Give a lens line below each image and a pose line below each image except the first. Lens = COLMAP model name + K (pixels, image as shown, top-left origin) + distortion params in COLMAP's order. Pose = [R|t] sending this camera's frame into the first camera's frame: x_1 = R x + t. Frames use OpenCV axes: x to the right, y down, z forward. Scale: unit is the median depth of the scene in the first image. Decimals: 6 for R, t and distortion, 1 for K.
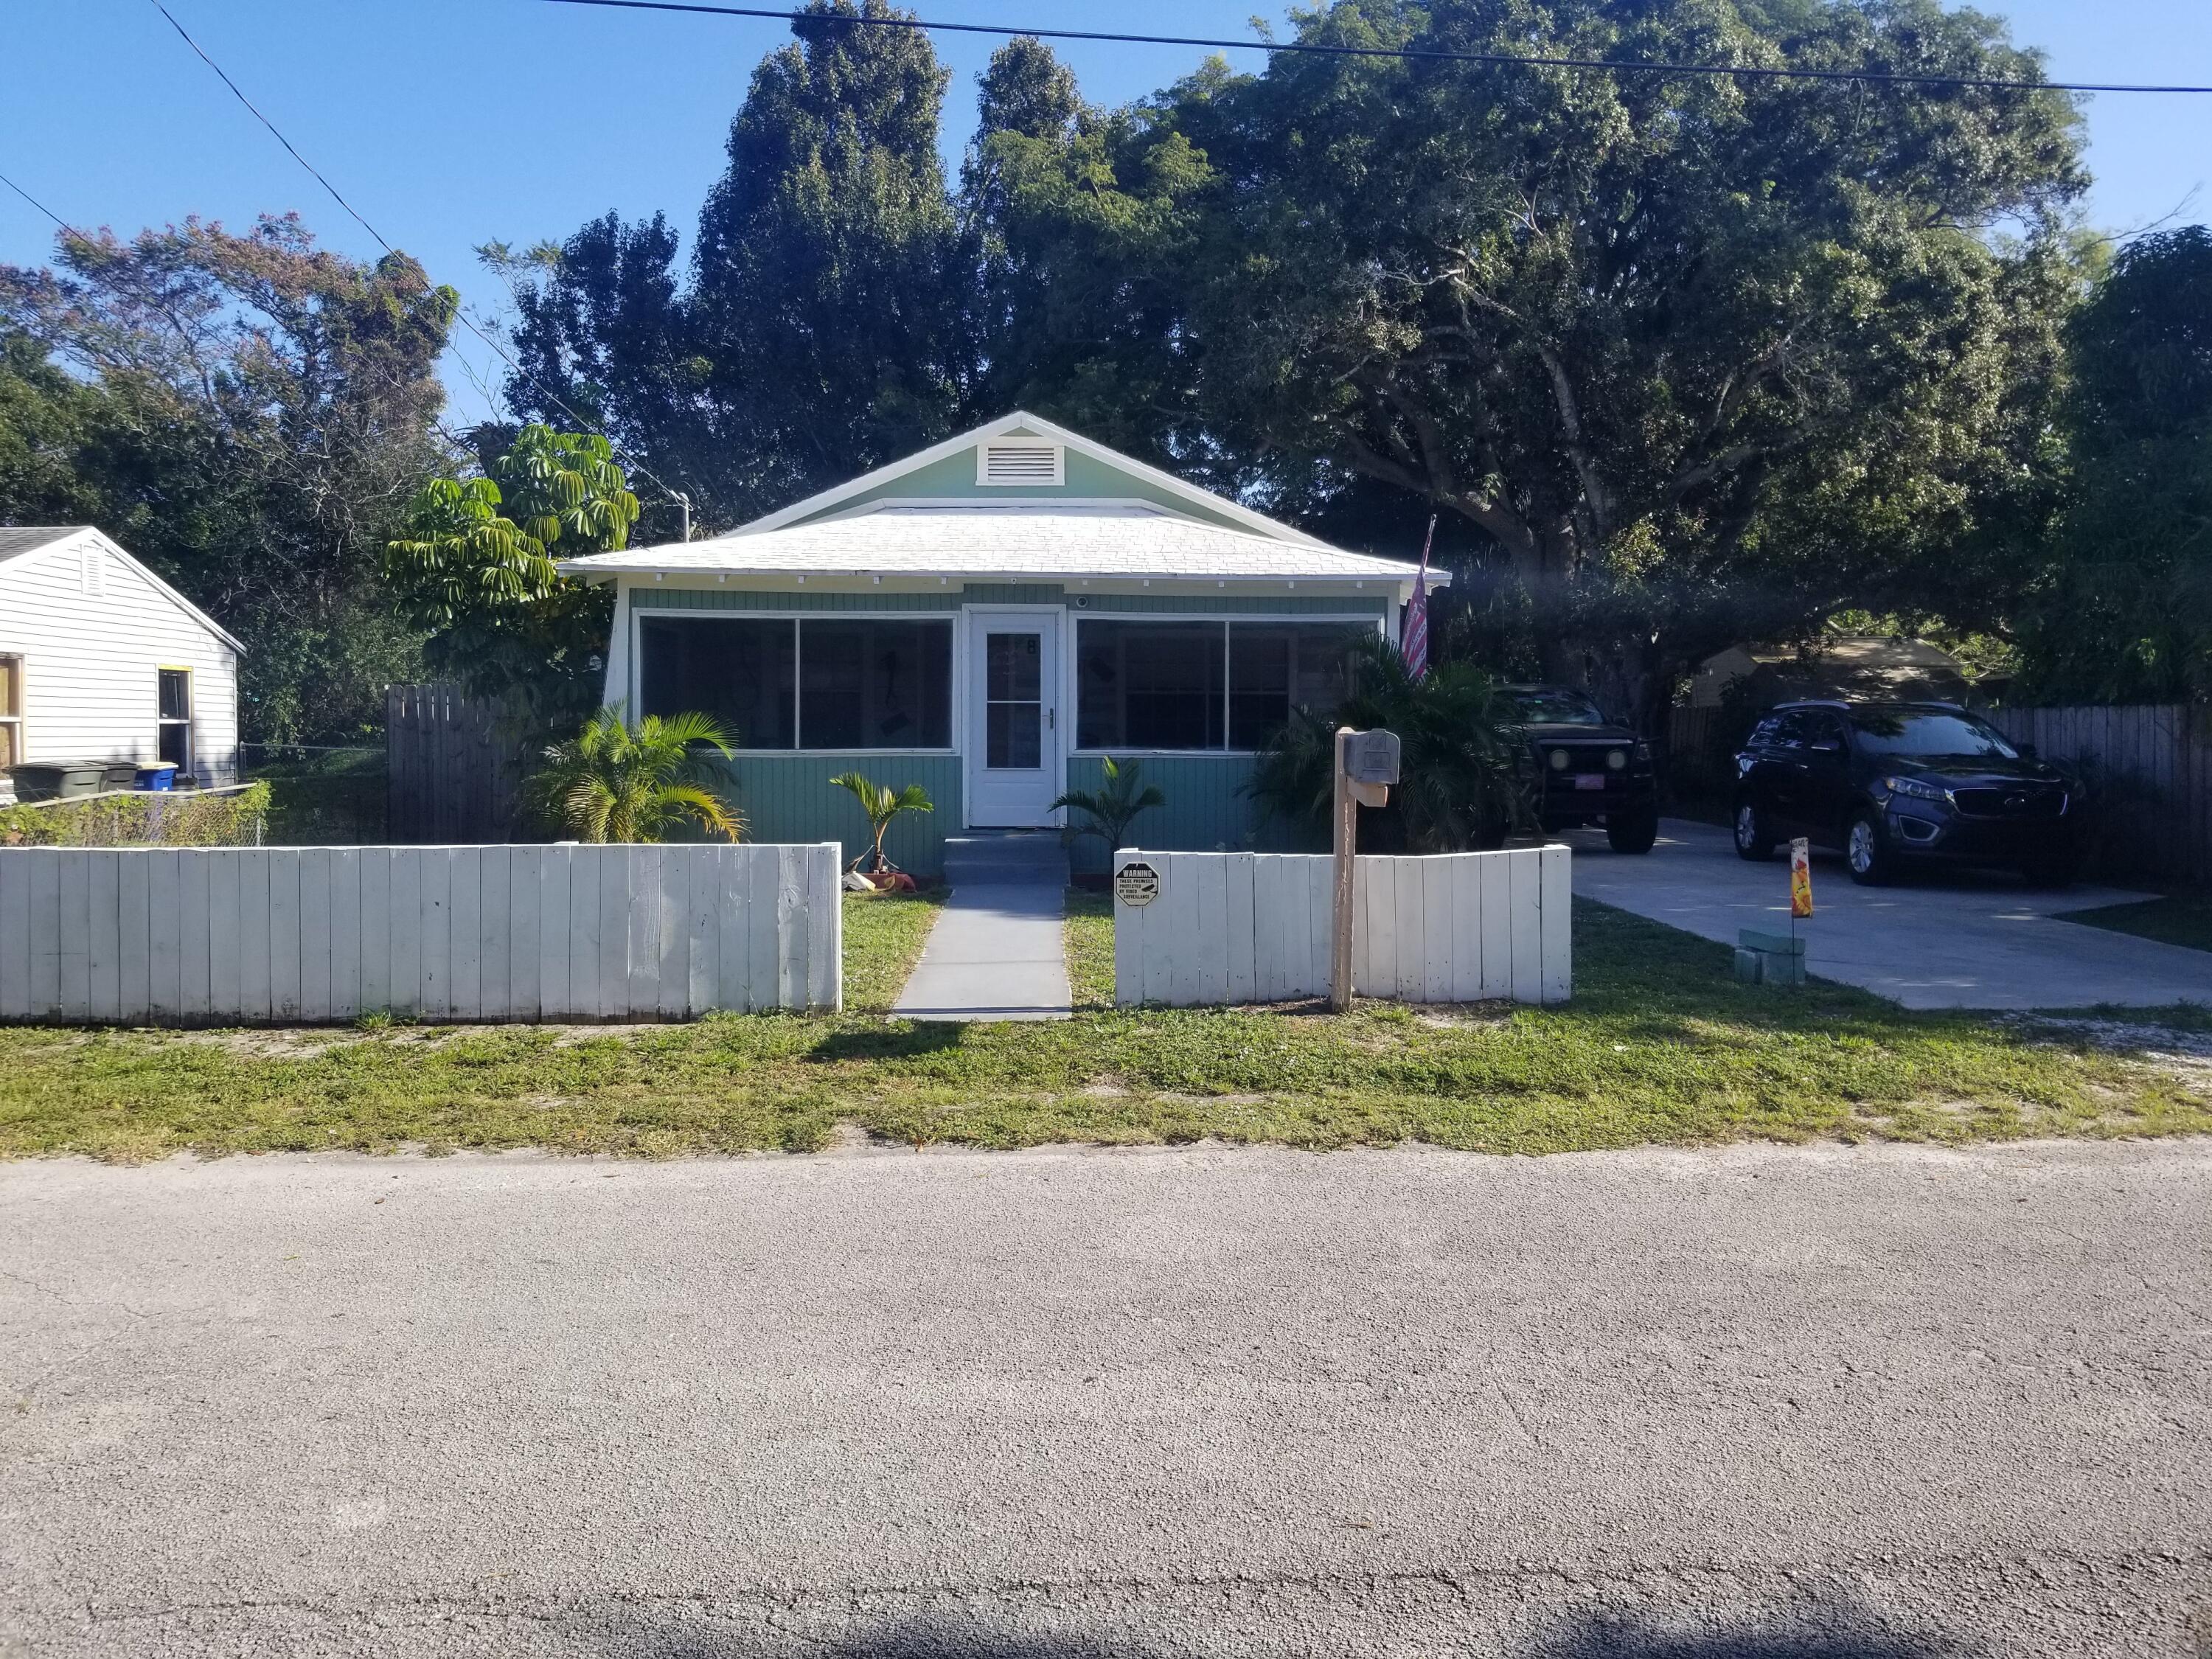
lens RADIAL K [[1670.6, 0, 1111.0], [0, 1670.6, 780.6], [0, 0, 1]] dist [0.102559, -0.222670]
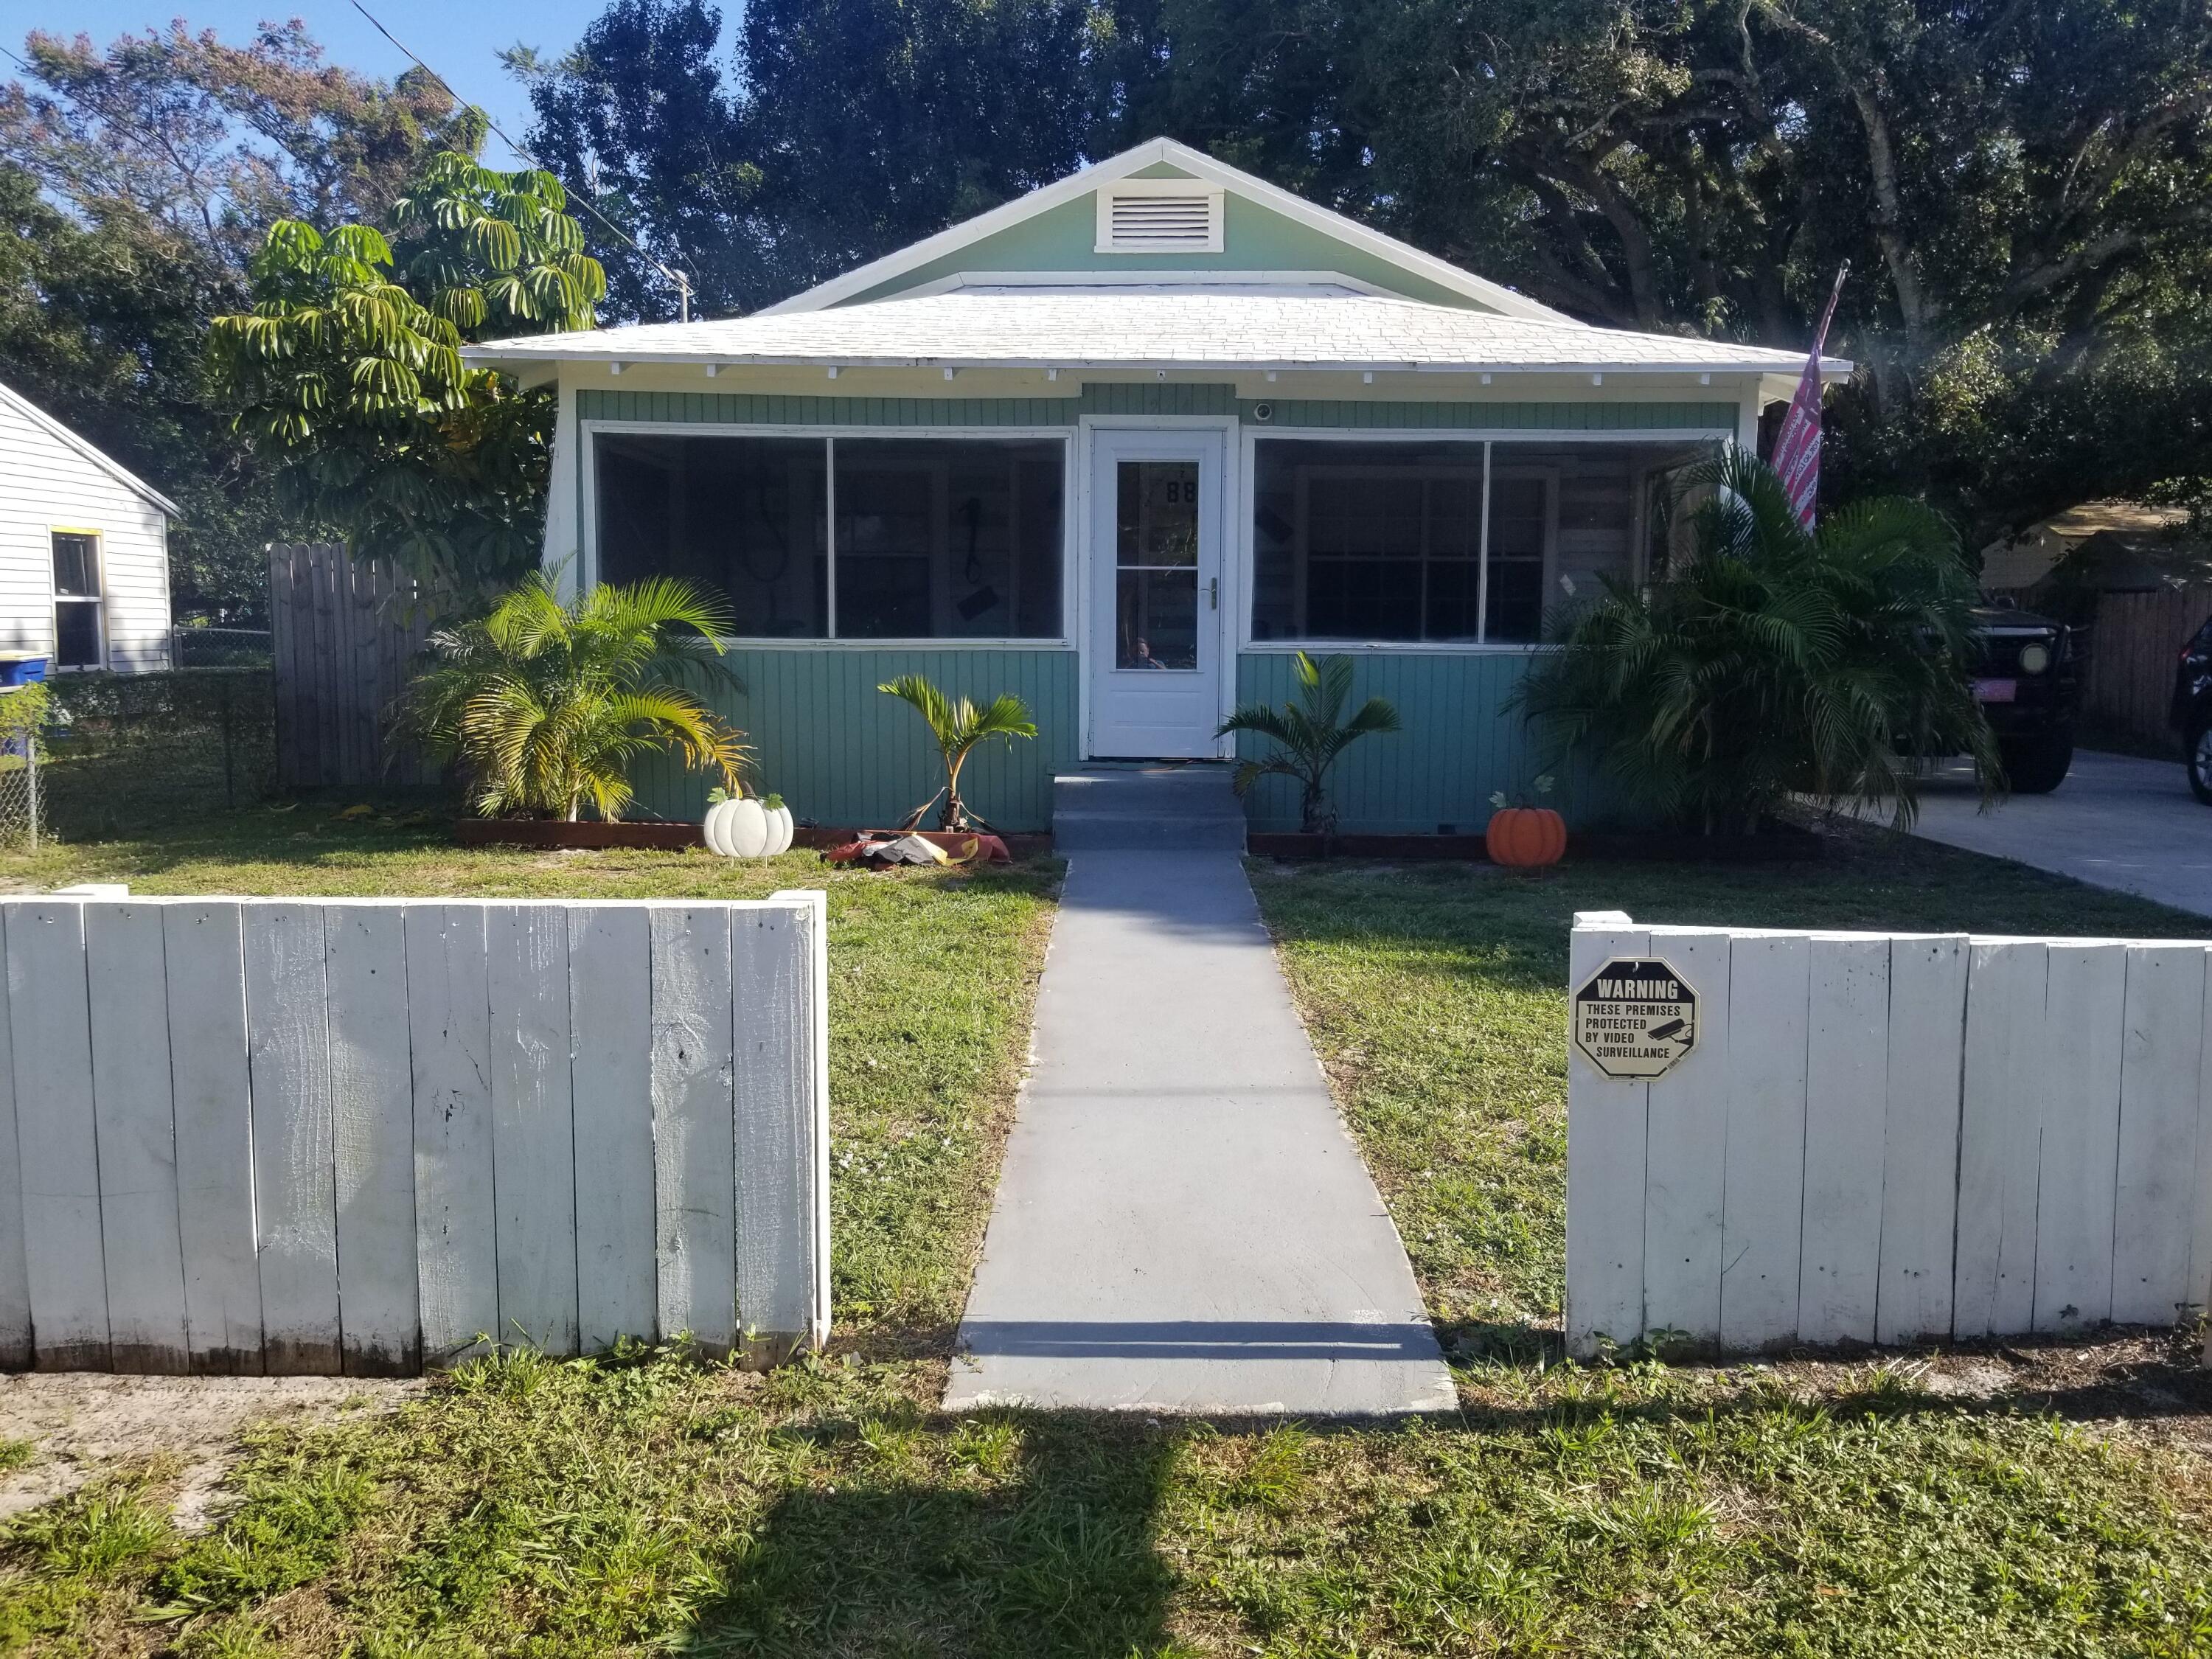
lens RADIAL K [[1686.3, 0, 1119.2], [0, 1686.3, 806.3], [0, 0, 1]] dist [0.081739, -0.147537]
pose [[0.998869, 0.009222, -0.046637, -0.038705], [-0.005483, 0.996806, 0.079670, -0.005941], [0.047223, -0.079324, 0.995730, 0.309976]]
